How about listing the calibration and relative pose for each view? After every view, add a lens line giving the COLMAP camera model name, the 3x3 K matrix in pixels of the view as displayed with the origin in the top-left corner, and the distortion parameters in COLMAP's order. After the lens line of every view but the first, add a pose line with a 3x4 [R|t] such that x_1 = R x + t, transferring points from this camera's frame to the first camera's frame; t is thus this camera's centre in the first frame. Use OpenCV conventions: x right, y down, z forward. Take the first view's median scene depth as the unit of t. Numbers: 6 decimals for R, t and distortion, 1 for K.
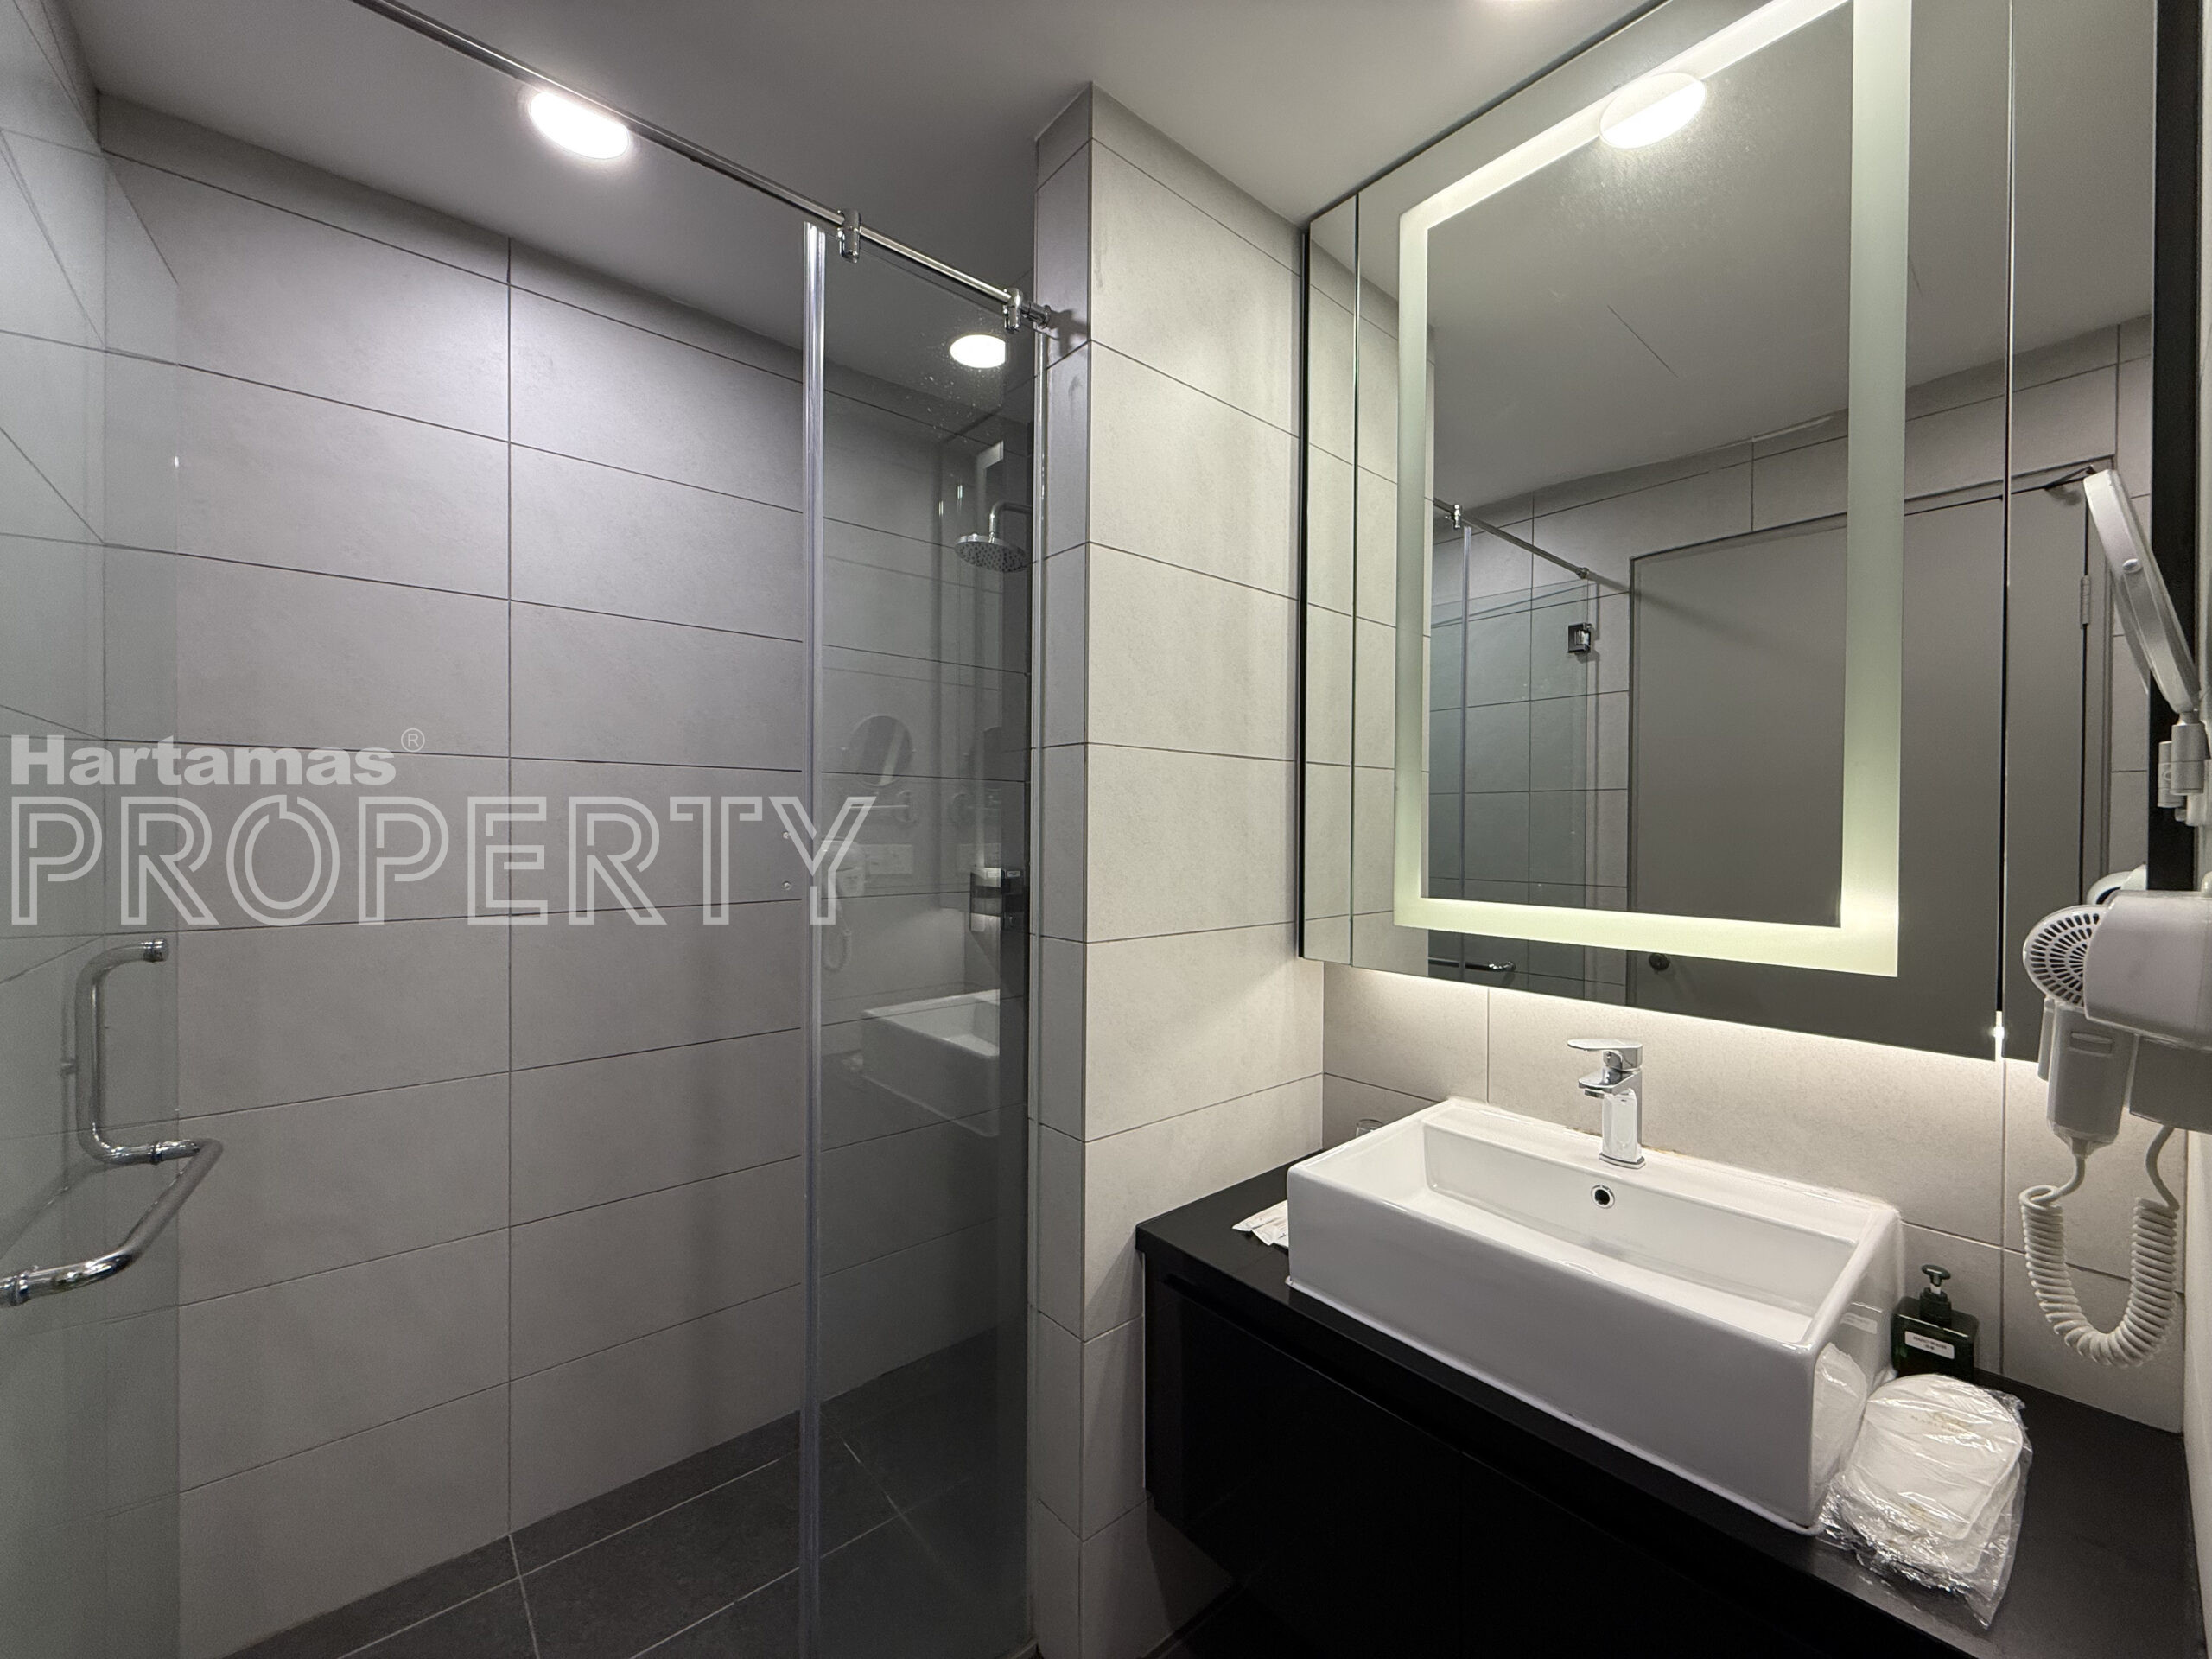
lens RADIAL K [[887.5, 0, 1106.0], [0, 887.5, 829.5], [0, 0, 1]] dist [-0.001541, -0.000182]
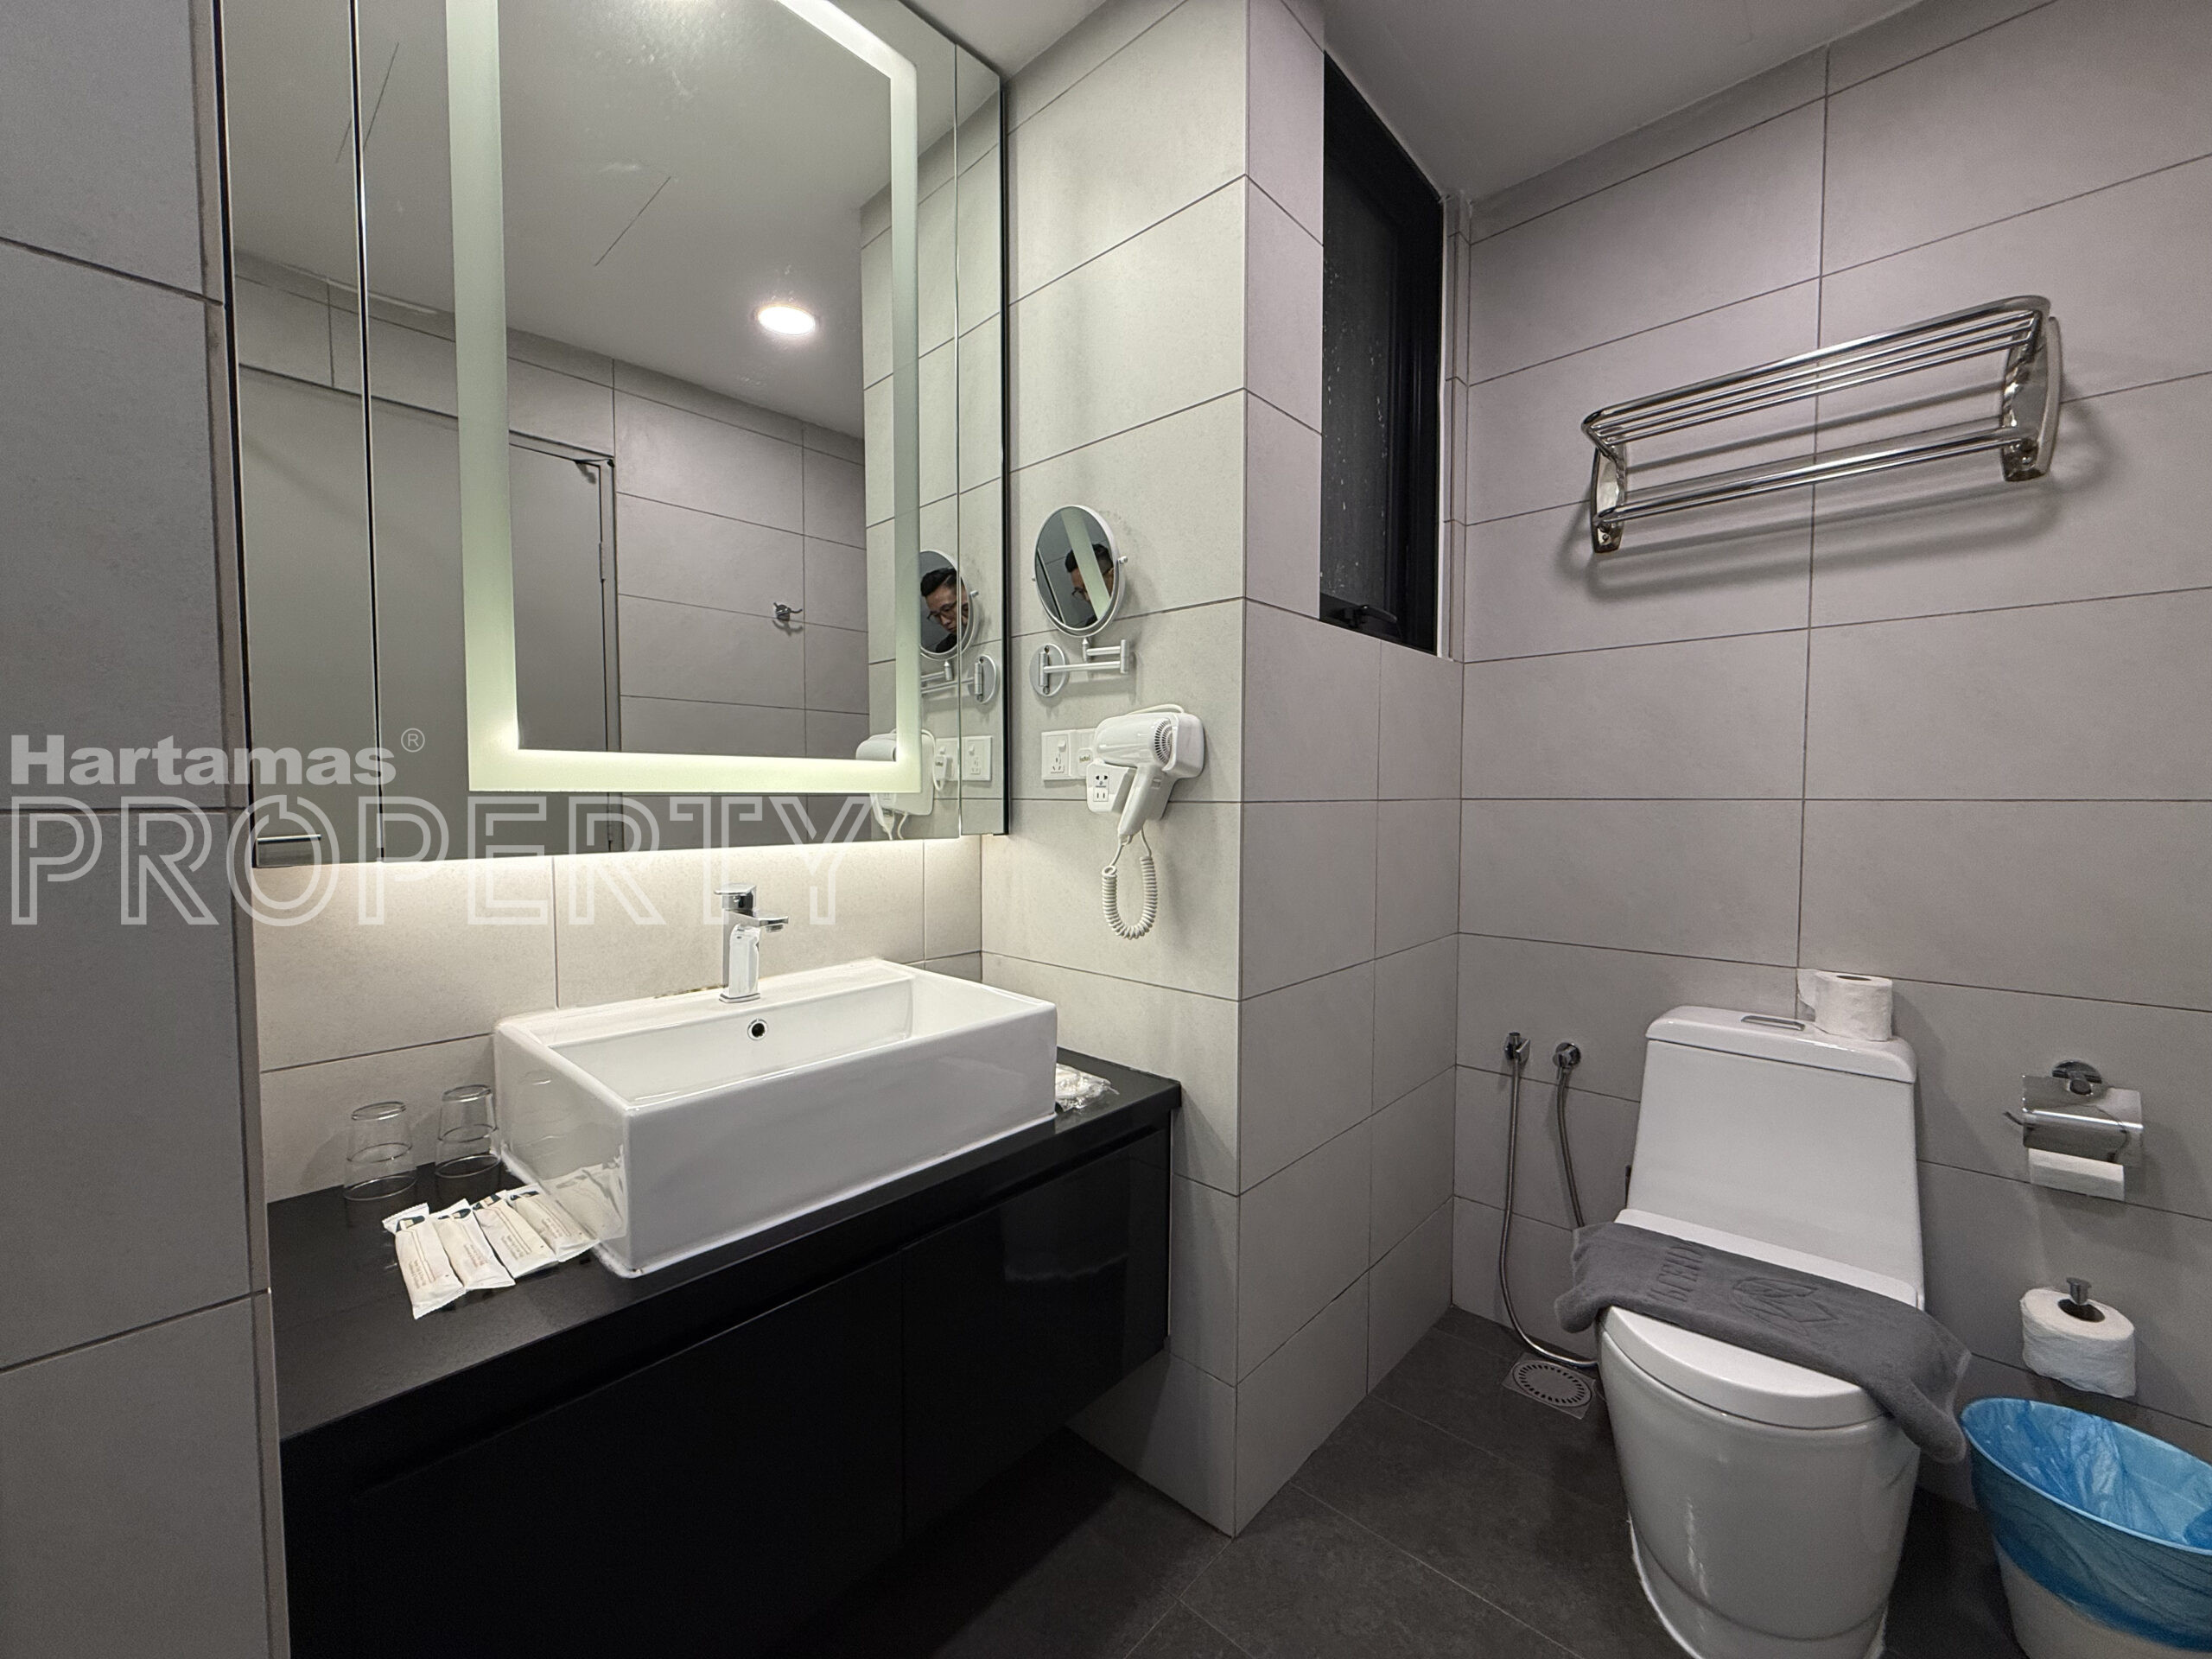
lens RADIAL K [[887.5, 0, 1106.0], [0, 887.5, 829.5], [0, 0, 1]] dist [-0.001541, -0.000182]
pose [[-0.118146, -0.044529, 0.991997, -0.440649], [0.003498, 0.998969, 0.045259, 0.110856], [-0.992990, 0.008817, -0.117869, 0.603352]]
